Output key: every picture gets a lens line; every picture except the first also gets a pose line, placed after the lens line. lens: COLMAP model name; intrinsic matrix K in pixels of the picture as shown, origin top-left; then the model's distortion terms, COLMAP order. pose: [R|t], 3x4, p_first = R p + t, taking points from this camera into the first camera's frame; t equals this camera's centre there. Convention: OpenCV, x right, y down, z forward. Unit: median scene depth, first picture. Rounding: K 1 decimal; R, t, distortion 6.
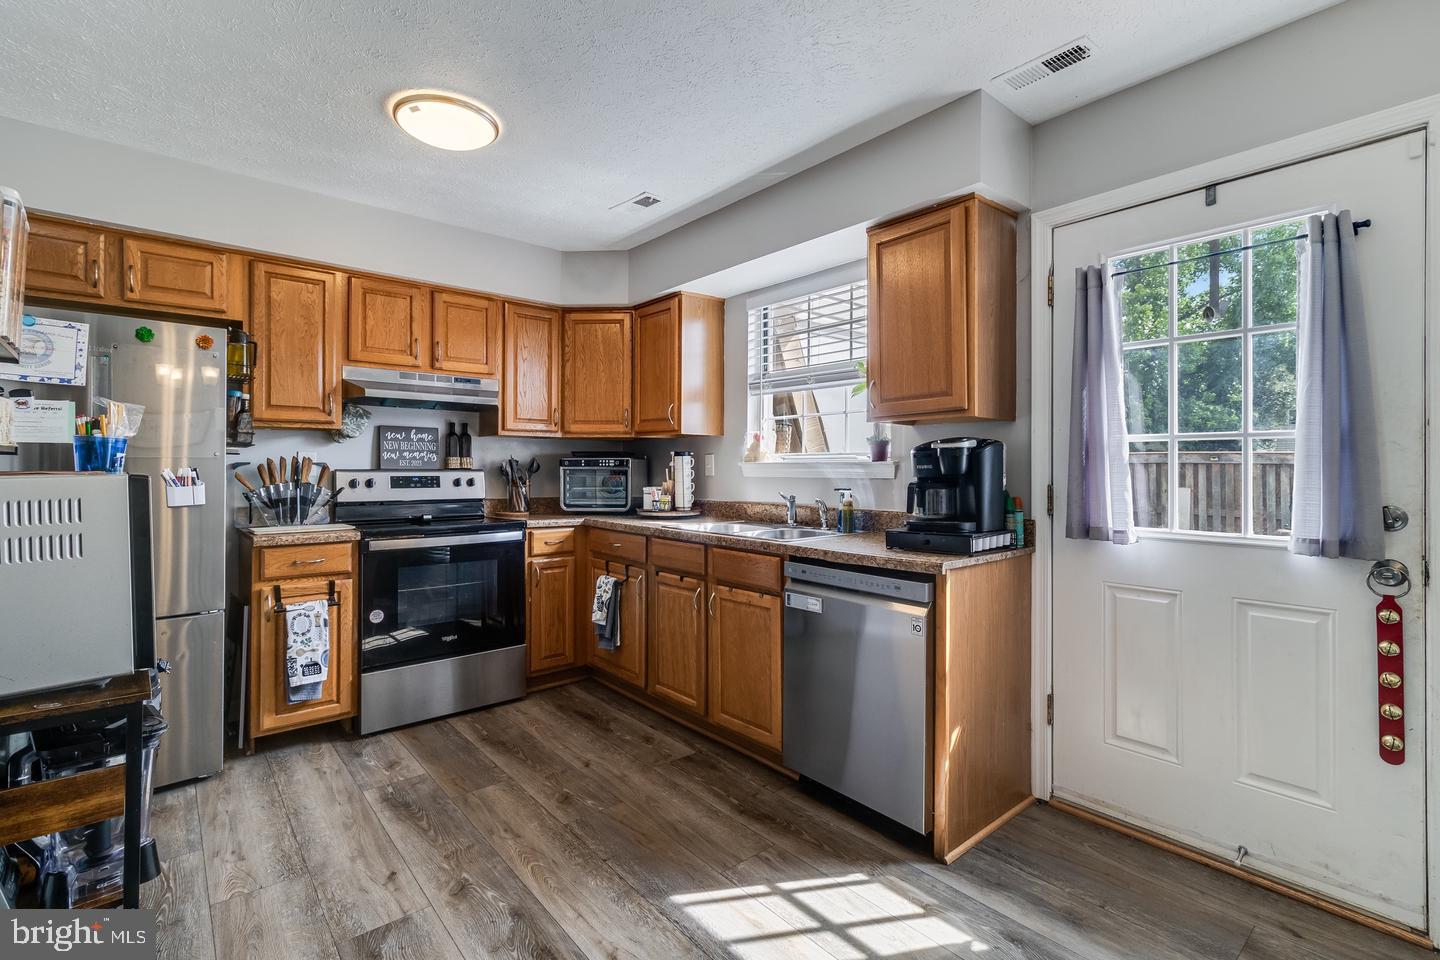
lens RADIAL K [[664.2, 0, 722.5], [0, 664.2, 464.1], [0, 0, 1]] dist [0.002091, -0.000114]
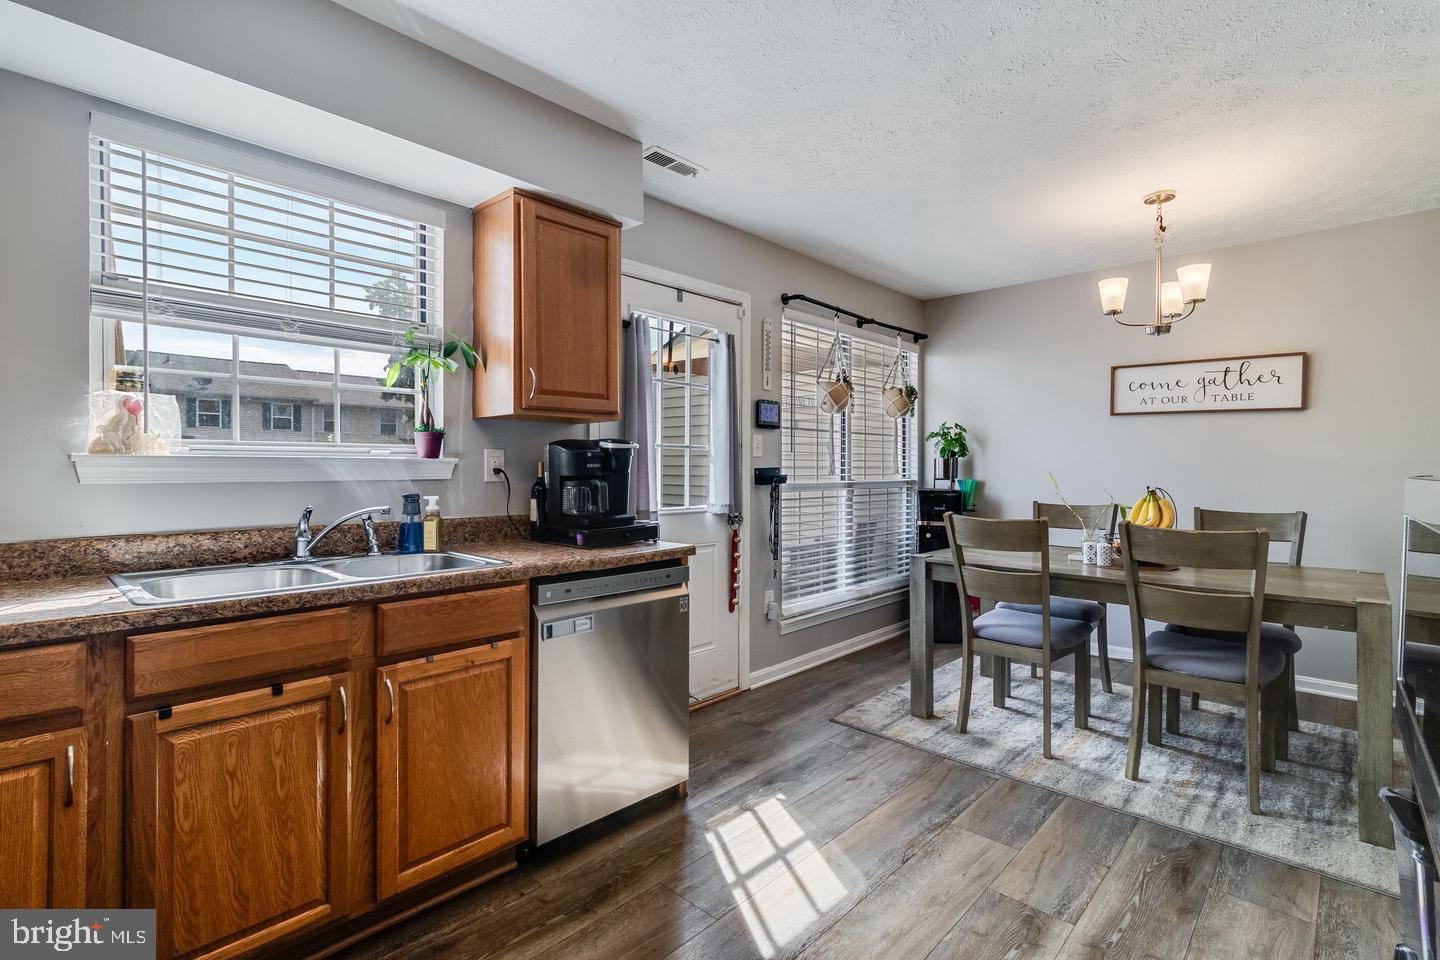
lens RADIAL K [[664.2, 0, 723.5], [0, 664.2, 473.4], [0, 0, 1]] dist [0.002091, -0.000114]
pose [[-0.106879, -0.008784, 0.994233, -0.623353], [-0.006539, 0.999946, 0.008132, 0.005617], [-0.994250, -0.005632, -0.106931, 0.769022]]
